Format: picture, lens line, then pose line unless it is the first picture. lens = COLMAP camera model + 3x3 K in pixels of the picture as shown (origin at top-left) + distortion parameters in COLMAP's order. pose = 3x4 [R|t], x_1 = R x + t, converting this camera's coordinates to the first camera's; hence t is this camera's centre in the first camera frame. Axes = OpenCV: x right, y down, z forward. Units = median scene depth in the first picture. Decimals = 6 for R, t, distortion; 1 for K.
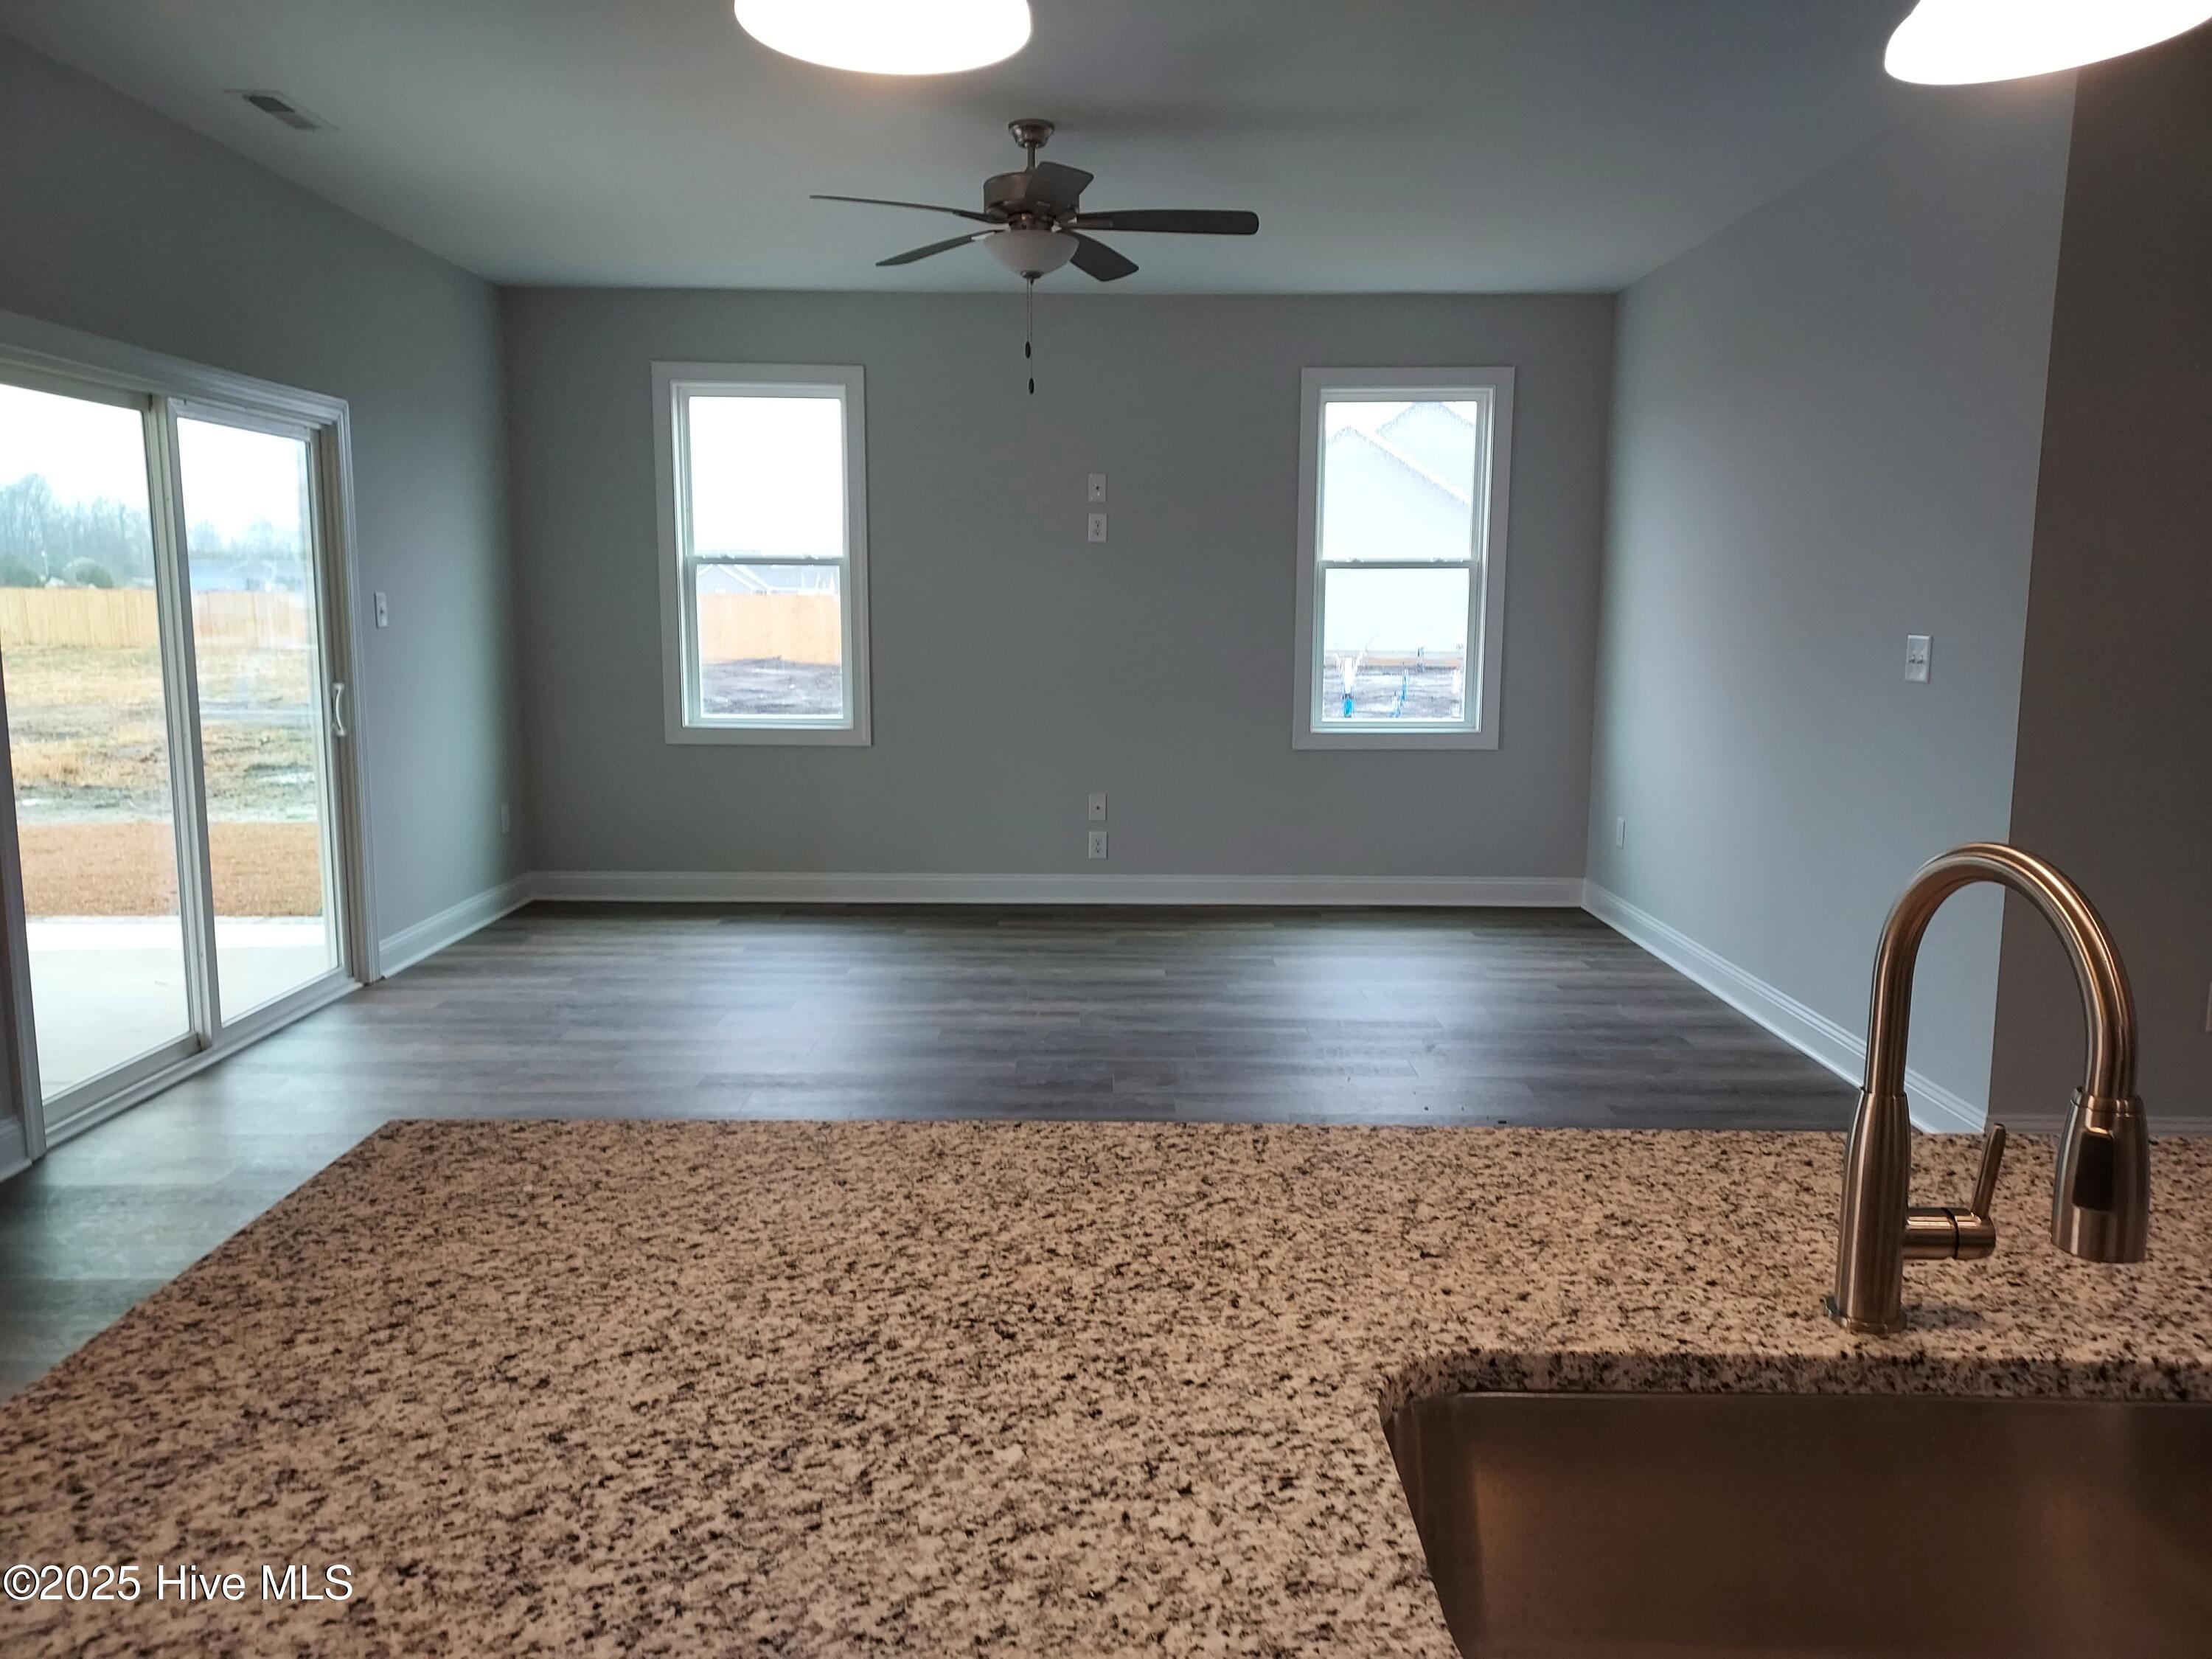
lens RADIAL K [[1590.0, 0, 1110.5], [0, 1590.0, 802.8], [0, 0, 1]] dist [0.056352, -0.028226]
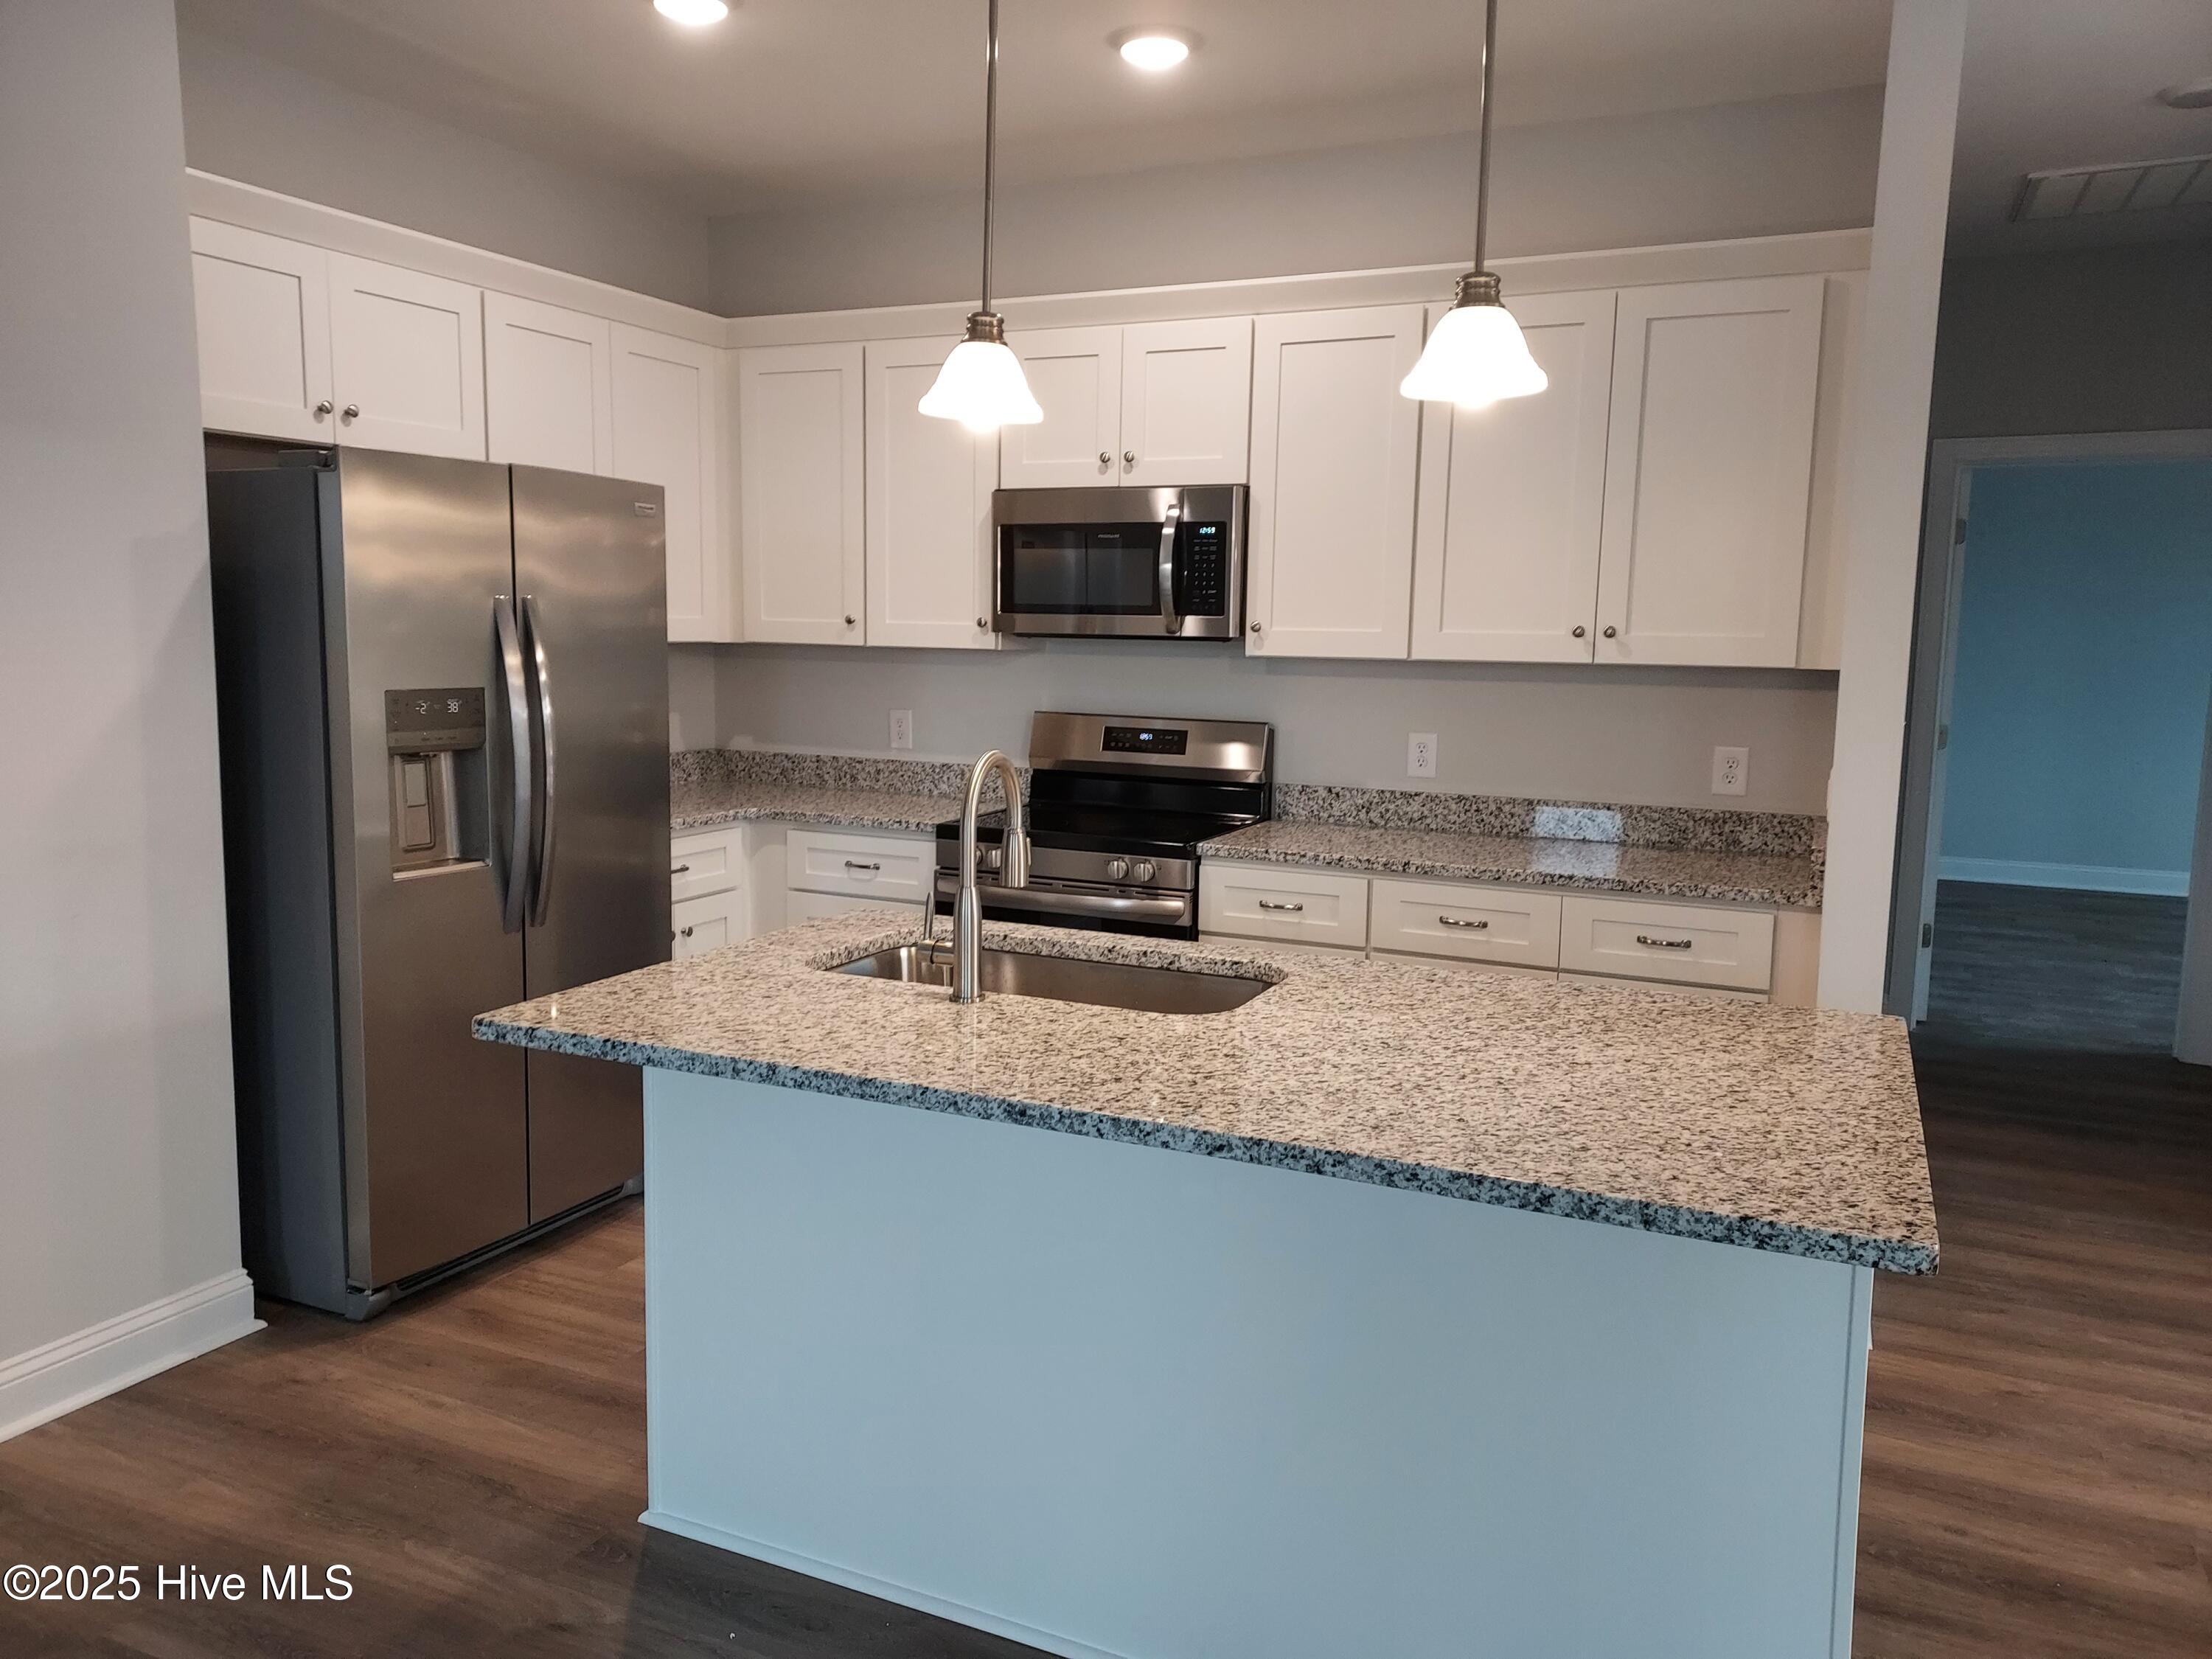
lens RADIAL K [[1590.0, 0, 1110.5], [0, 1590.0, 802.8], [0, 0, 1]] dist [0.056352, -0.028226]
pose [[-0.908596, -0.065322, 0.412538, -0.106867], [0.035928, 0.971811, 0.233007, -0.080200], [-0.416129, 0.226531, -0.880636, 0.551040]]
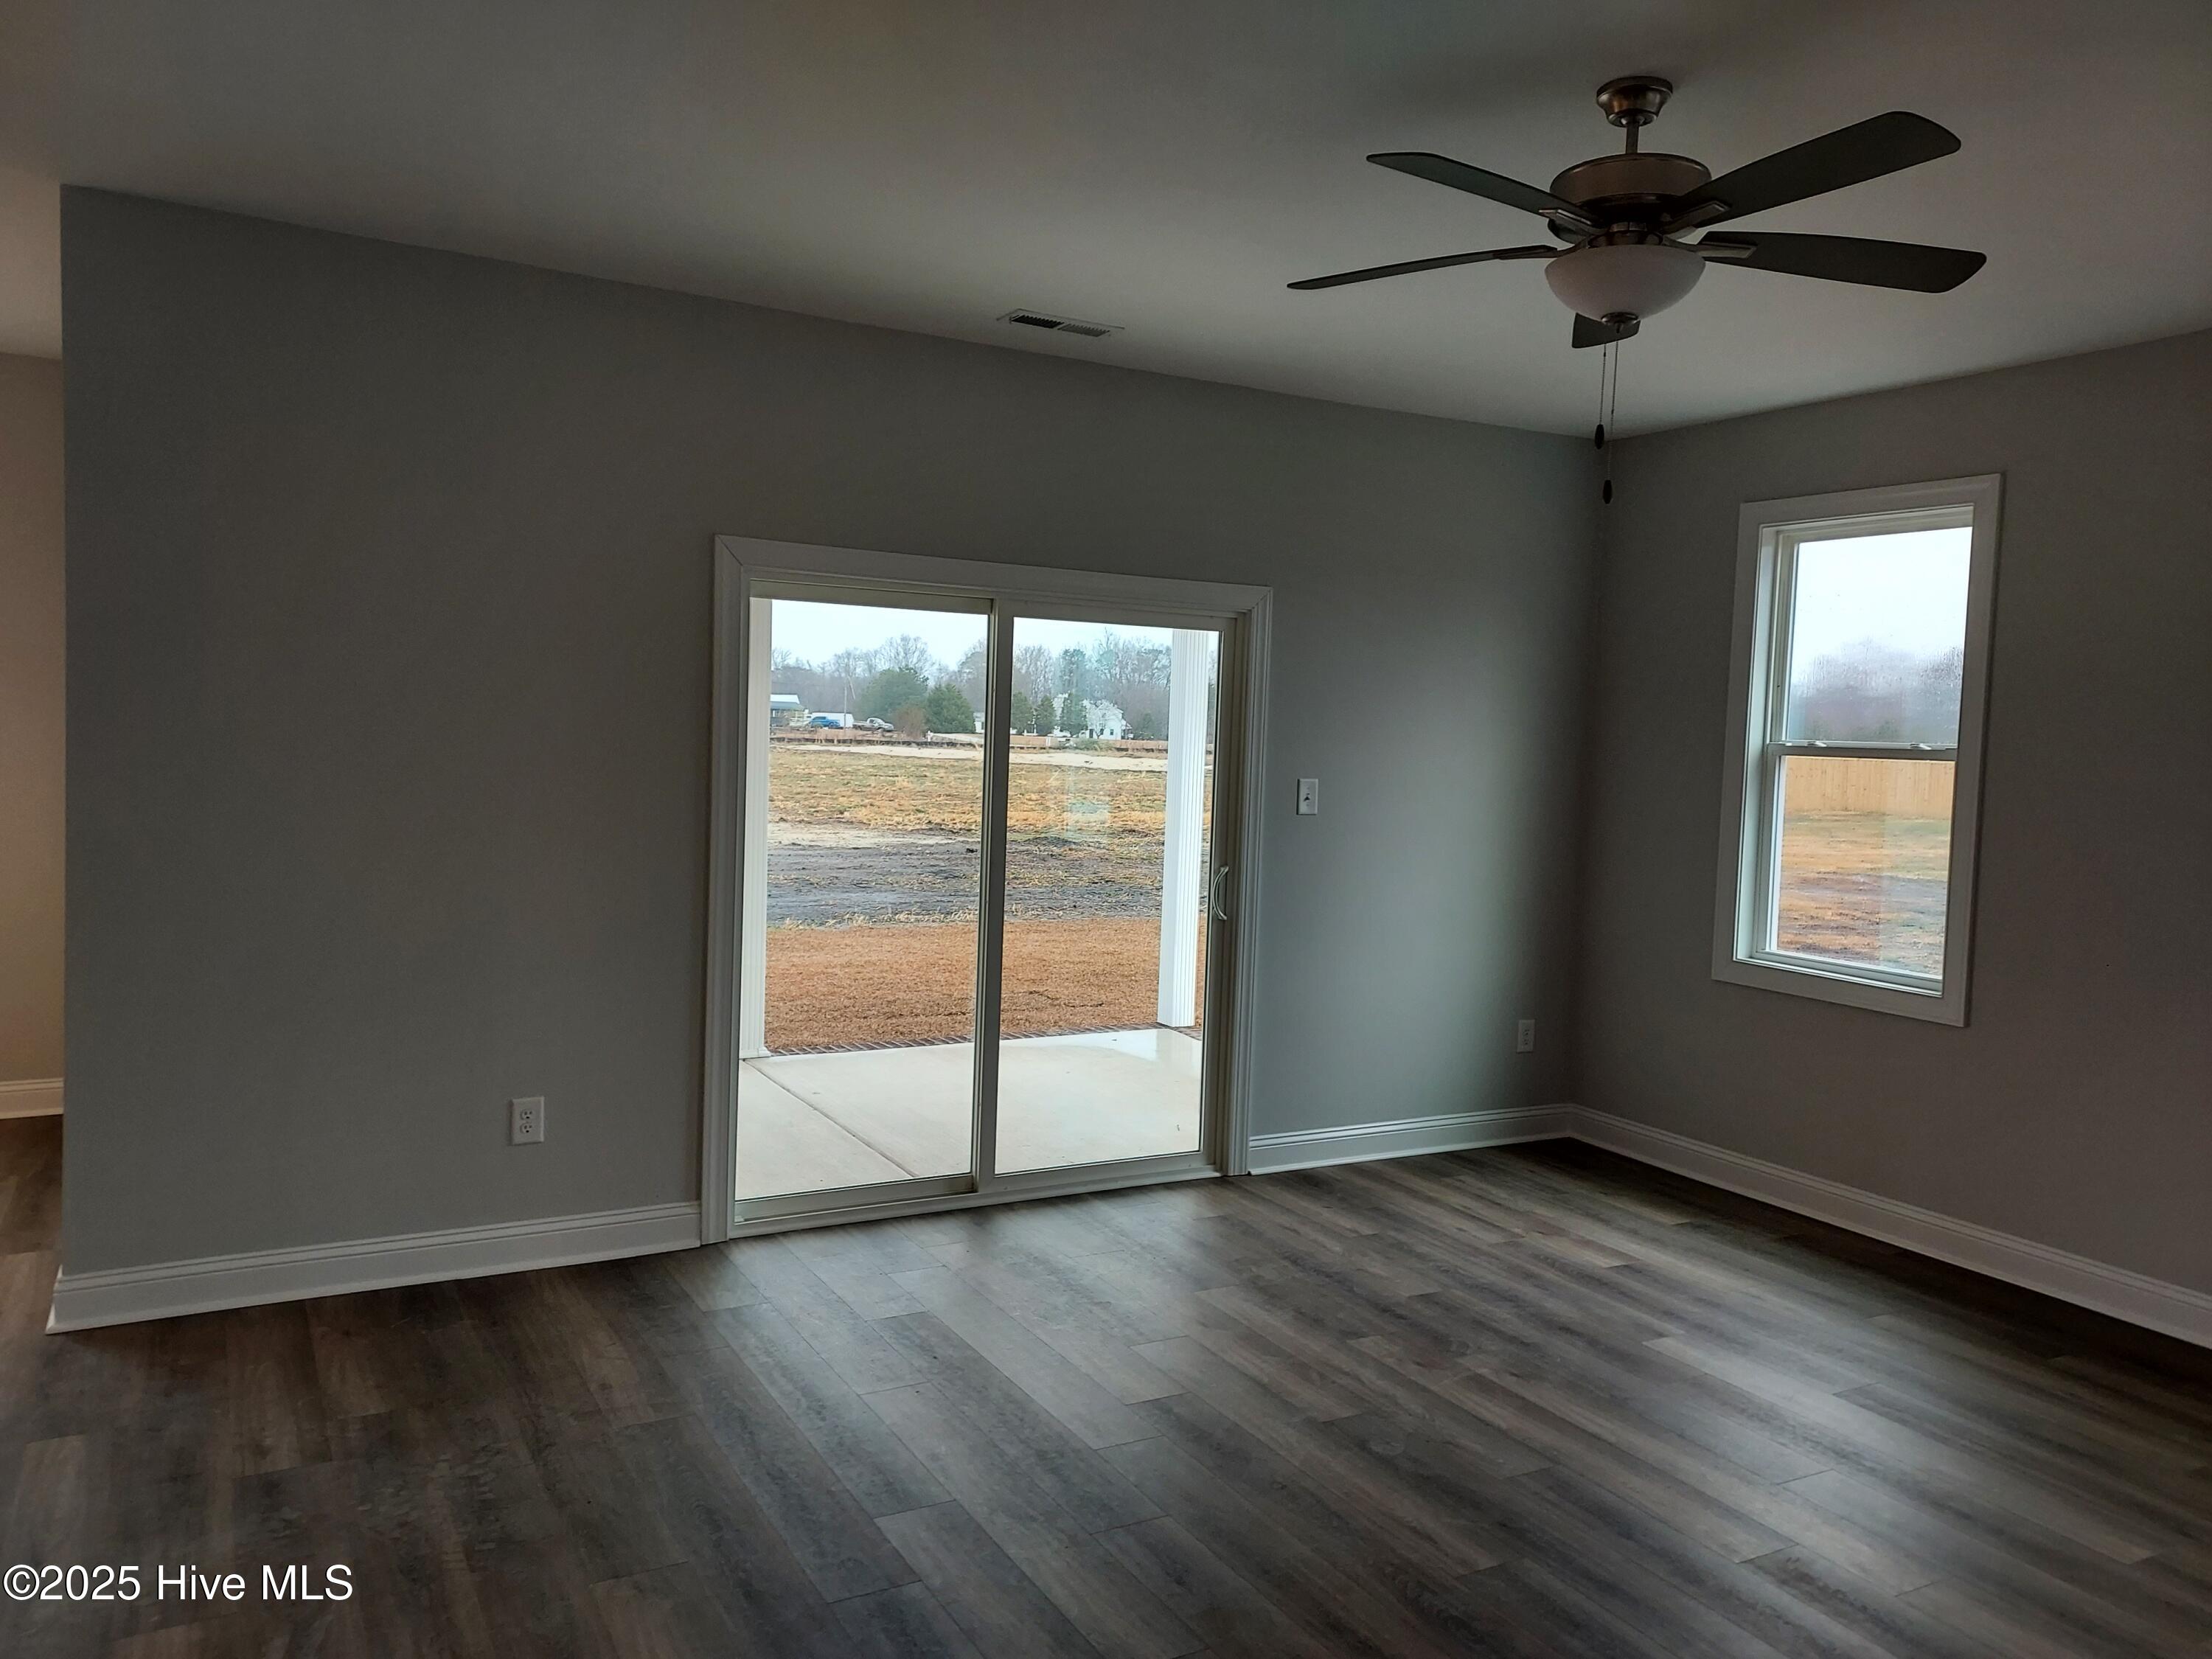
lens RADIAL K [[1590.0, 0, 1110.5], [0, 1590.0, 802.8], [0, 0, 1]] dist [0.056352, -0.028226]
pose [[0.483855, 0.054428, -0.873454, 0.336639], [-0.147457, 0.988865, -0.020066, -0.080999], [0.862636, 0.138506, 0.486493, 0.447848]]
